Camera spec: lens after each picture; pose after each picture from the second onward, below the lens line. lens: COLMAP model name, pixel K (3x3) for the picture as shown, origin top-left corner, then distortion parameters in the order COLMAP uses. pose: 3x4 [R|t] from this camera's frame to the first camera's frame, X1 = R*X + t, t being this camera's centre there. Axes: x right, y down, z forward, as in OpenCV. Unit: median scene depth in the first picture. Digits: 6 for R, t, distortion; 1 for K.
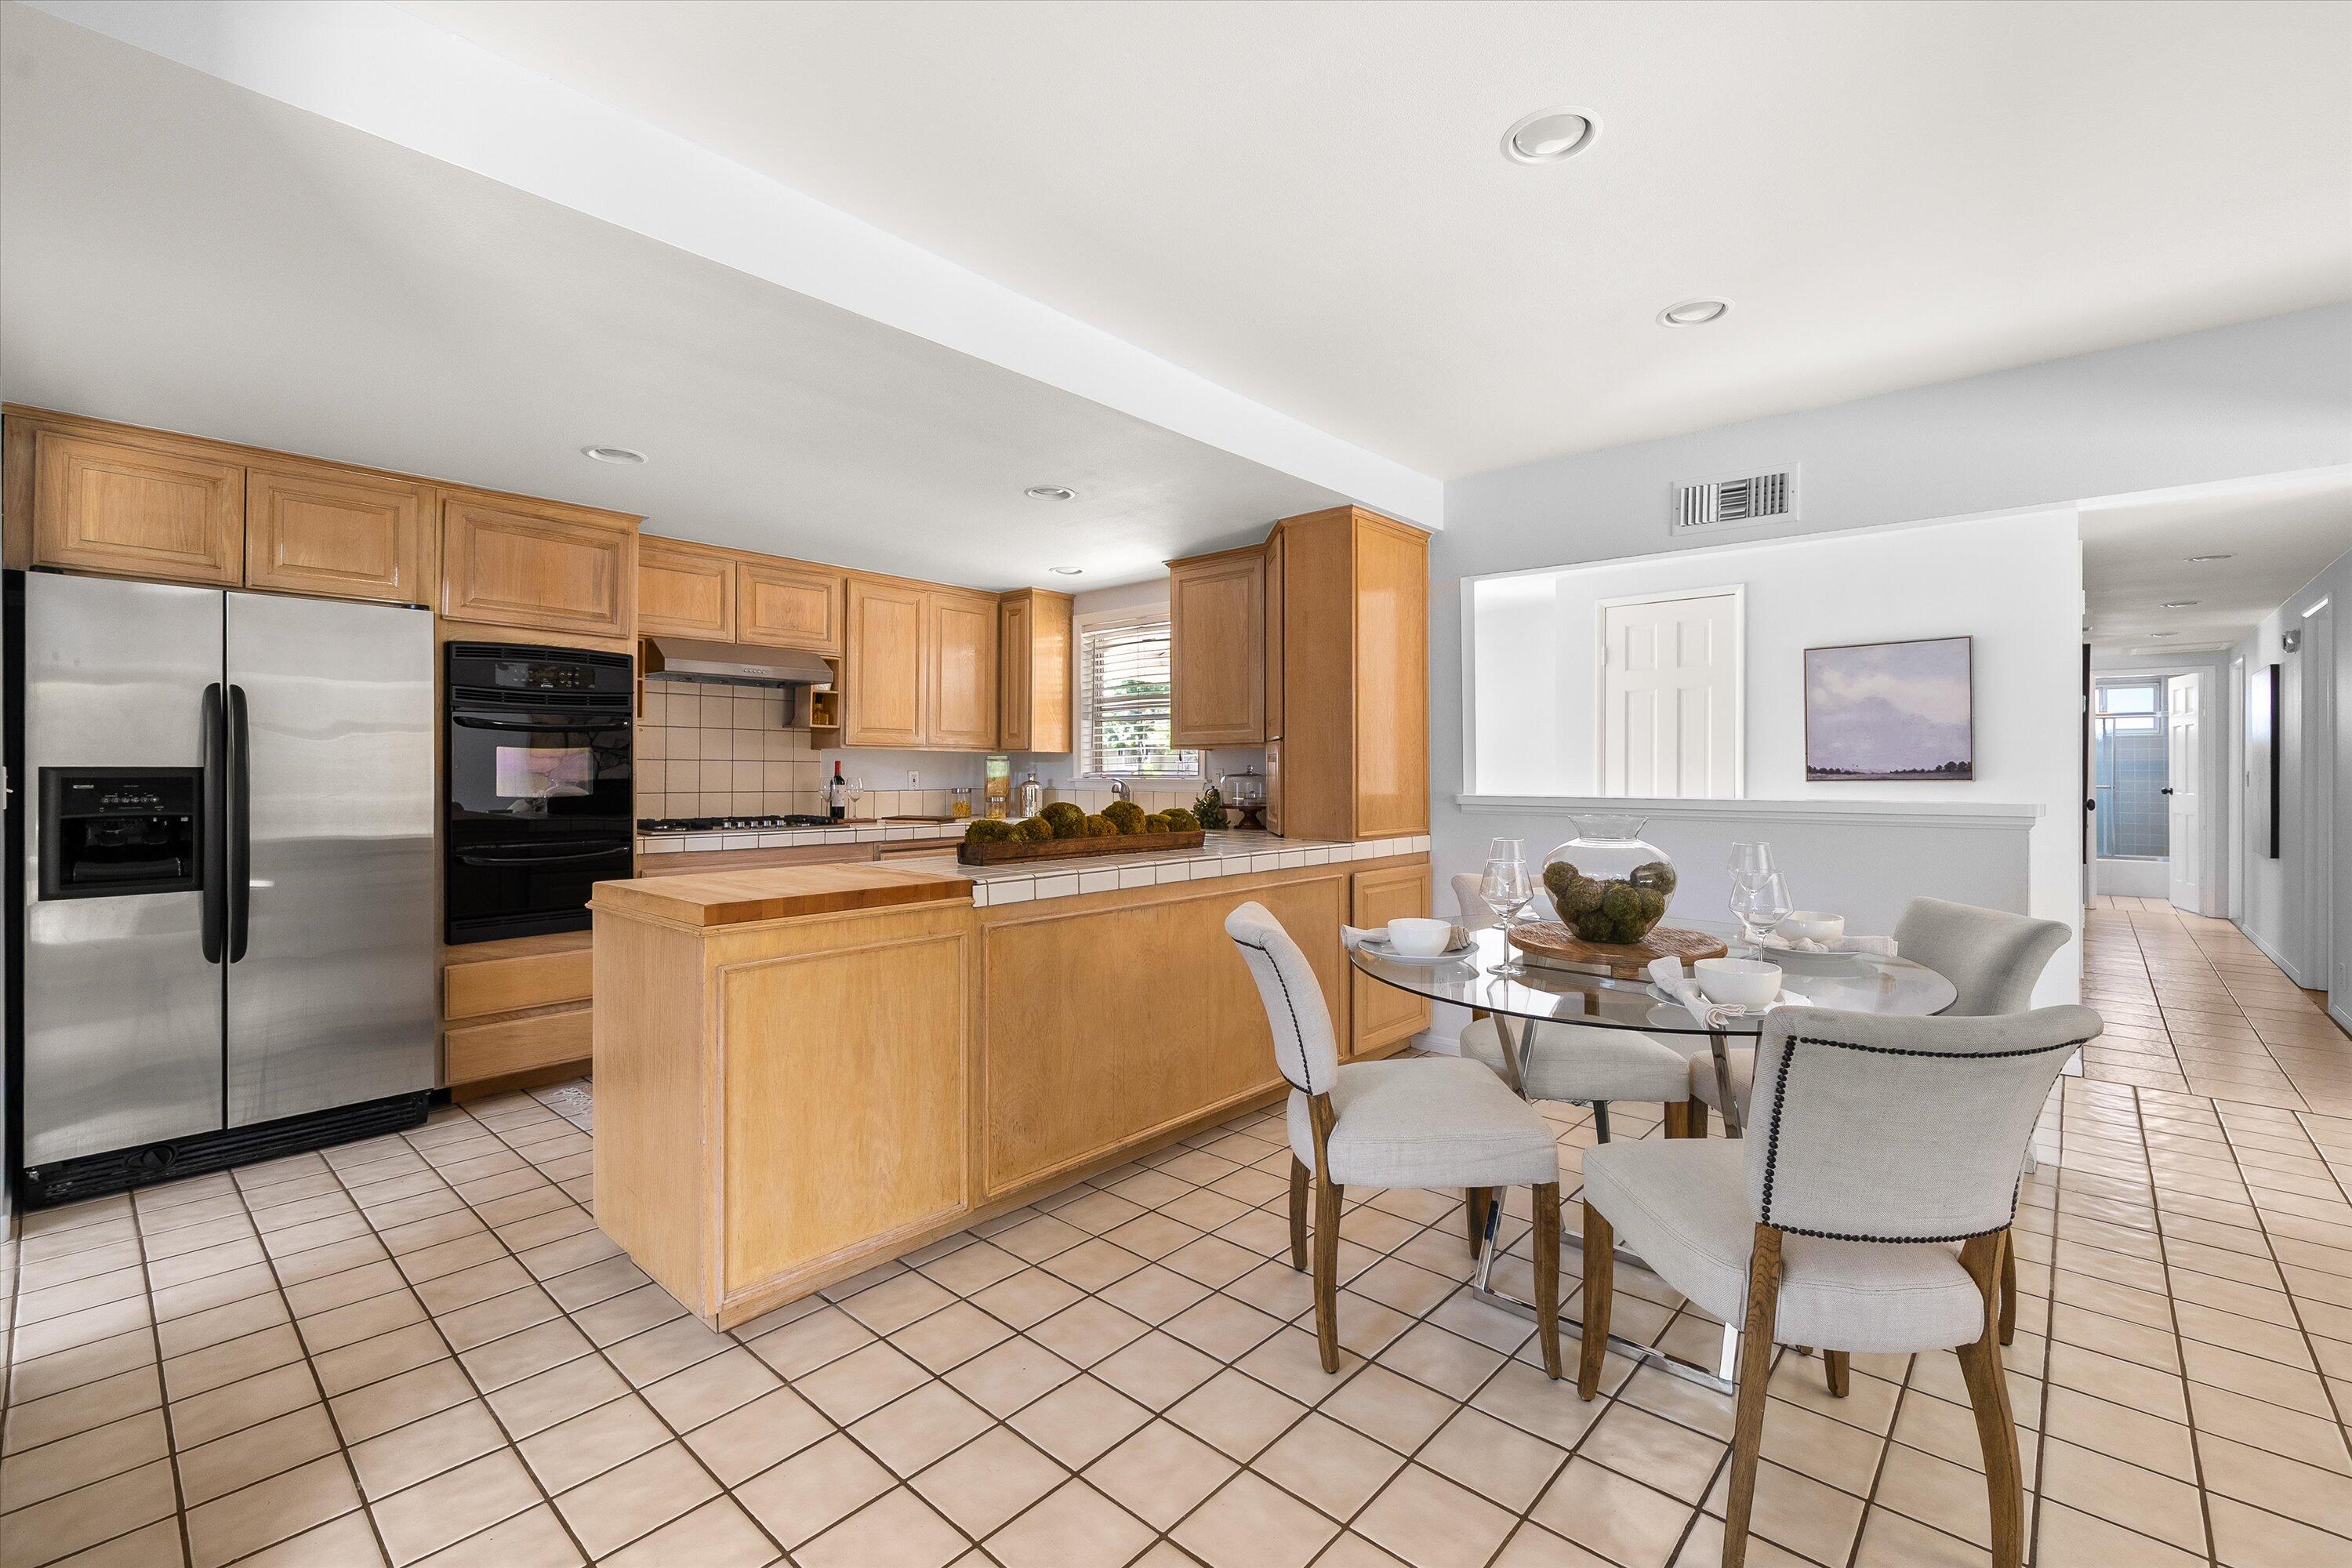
lens RADIAL K [[1005.2, 0, 1176.0], [0, 1005.2, 784.0], [0, 0, 1]] dist [-0.002450, -0.000218]
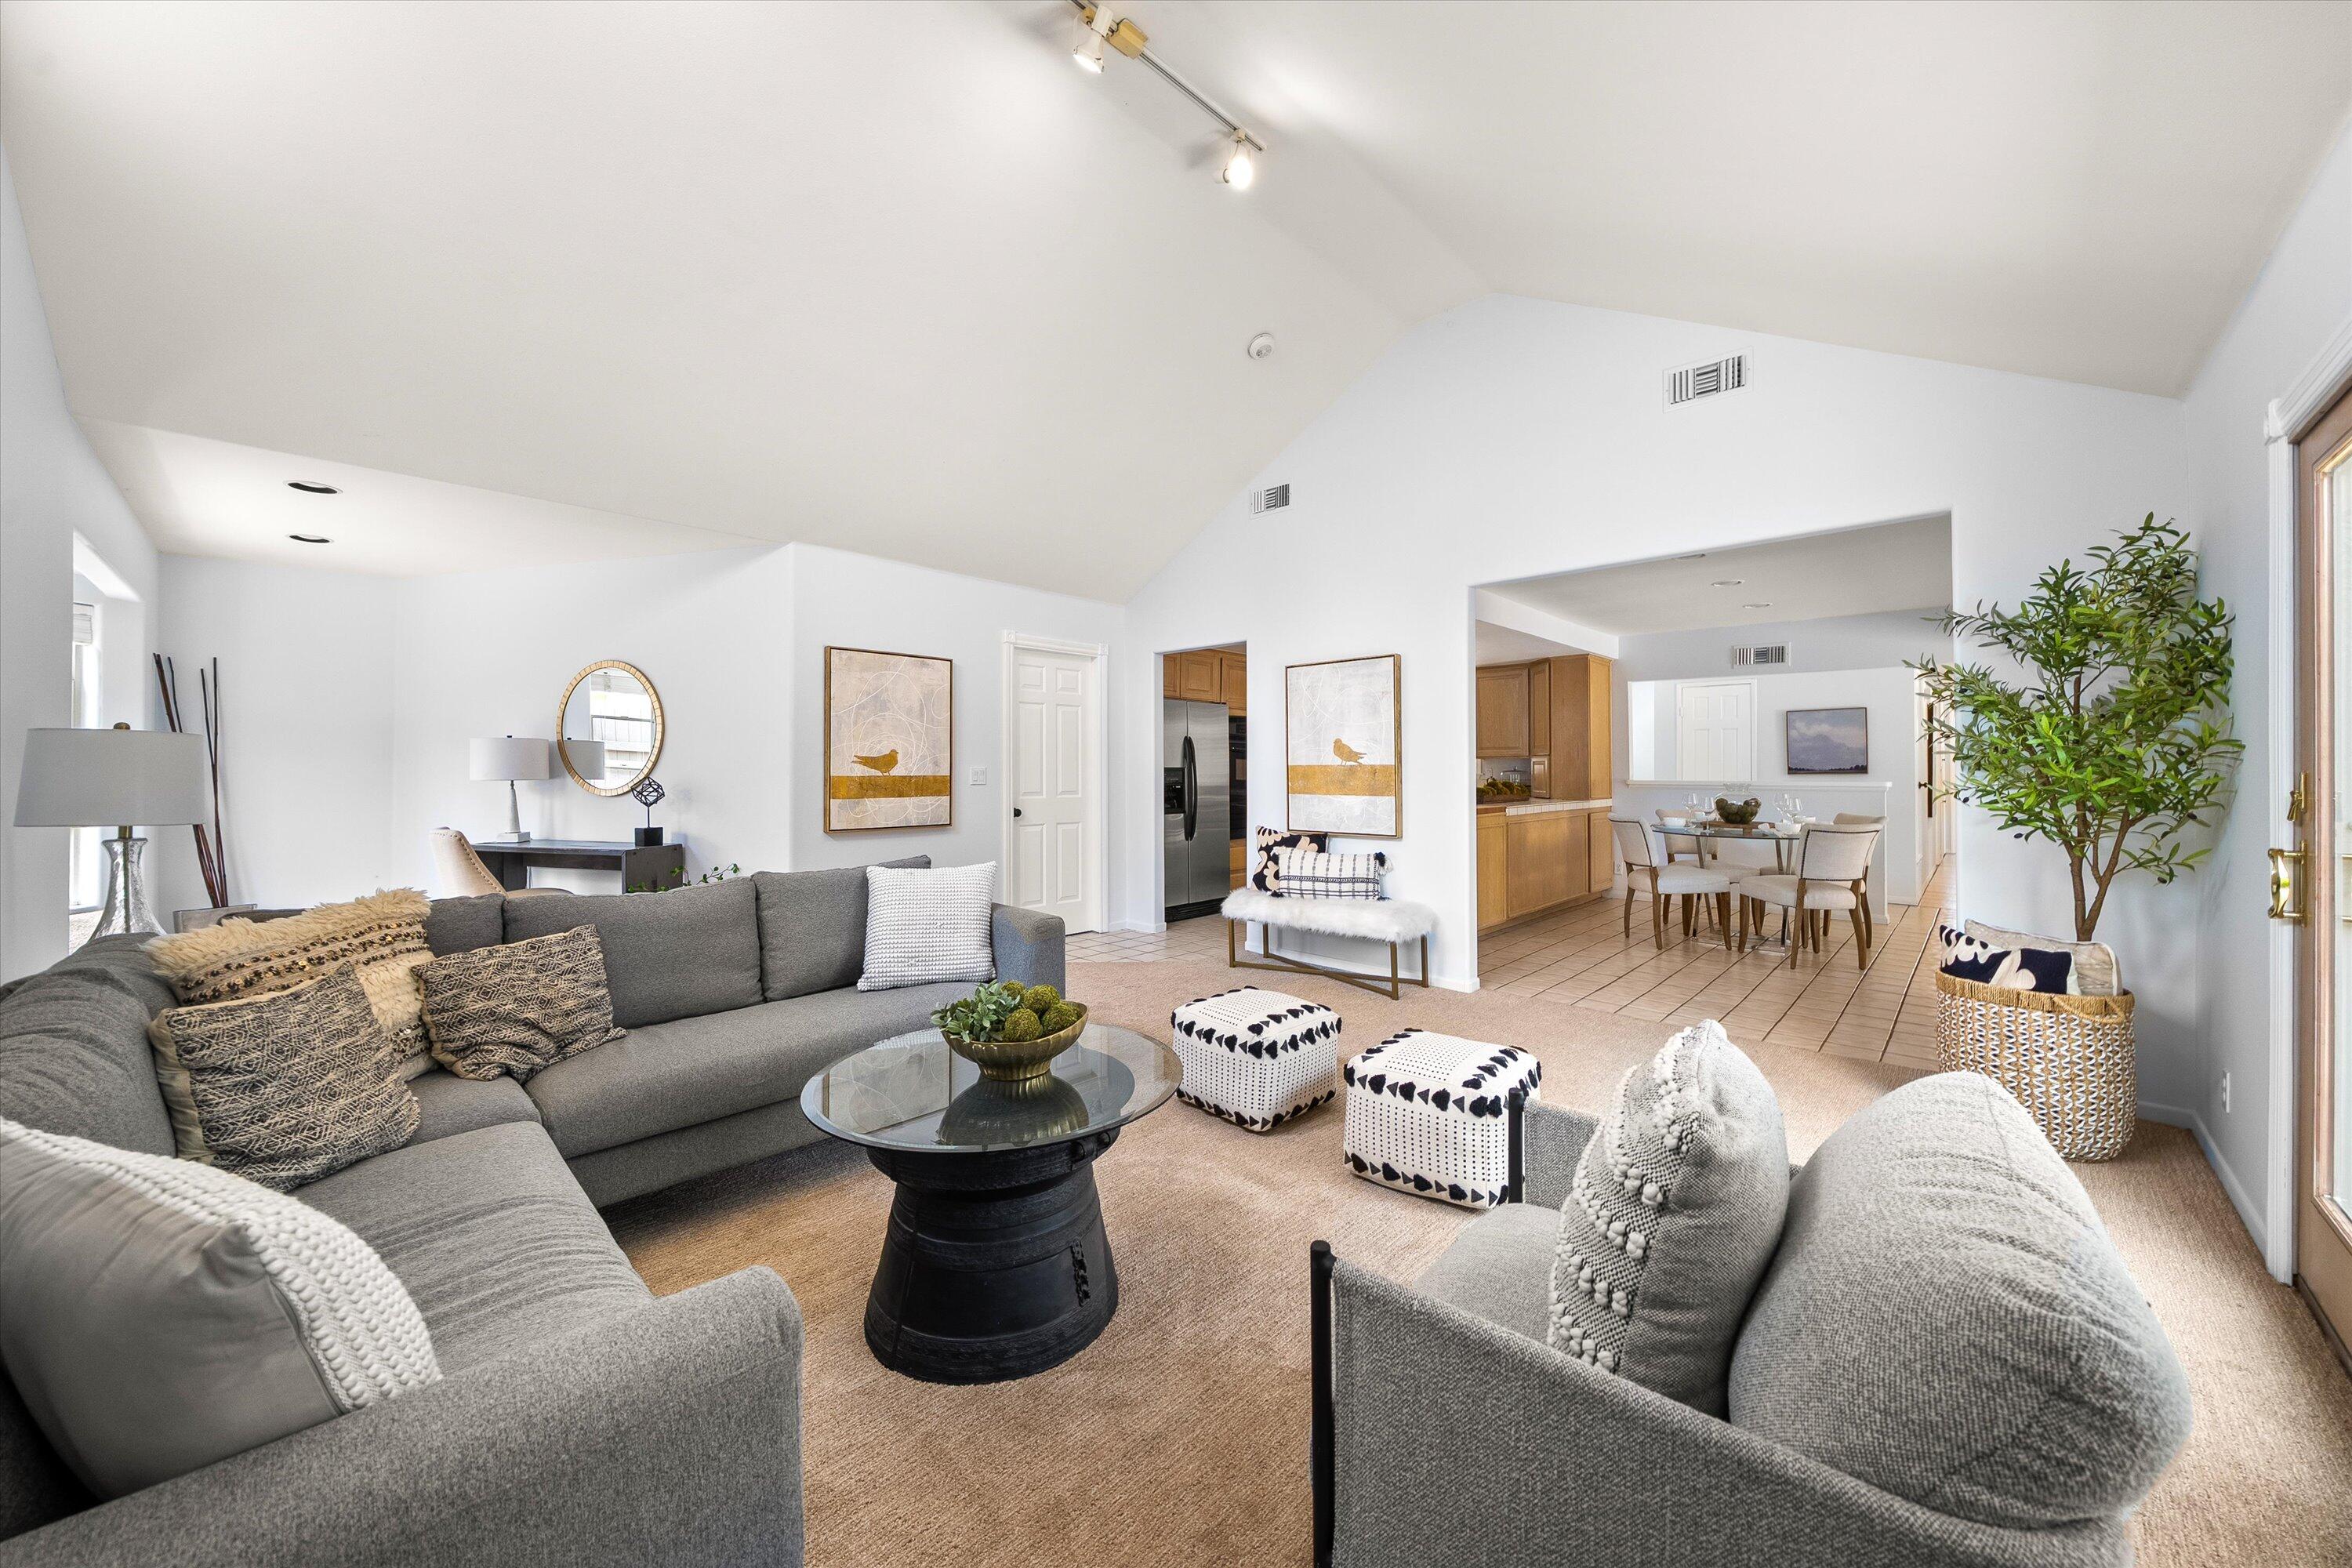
lens RADIAL K [[840.6, 0, 1176.0], [0, 840.6, 784.0], [0, 0, 1]] dist [0.000021, 0.000008]
pose [[0.999333, -0.000251, -0.036524, -0.672007], [0.000355, 0.999996, 0.002857, 0.014168], [0.036523, -0.002868, 0.999329, -0.922761]]
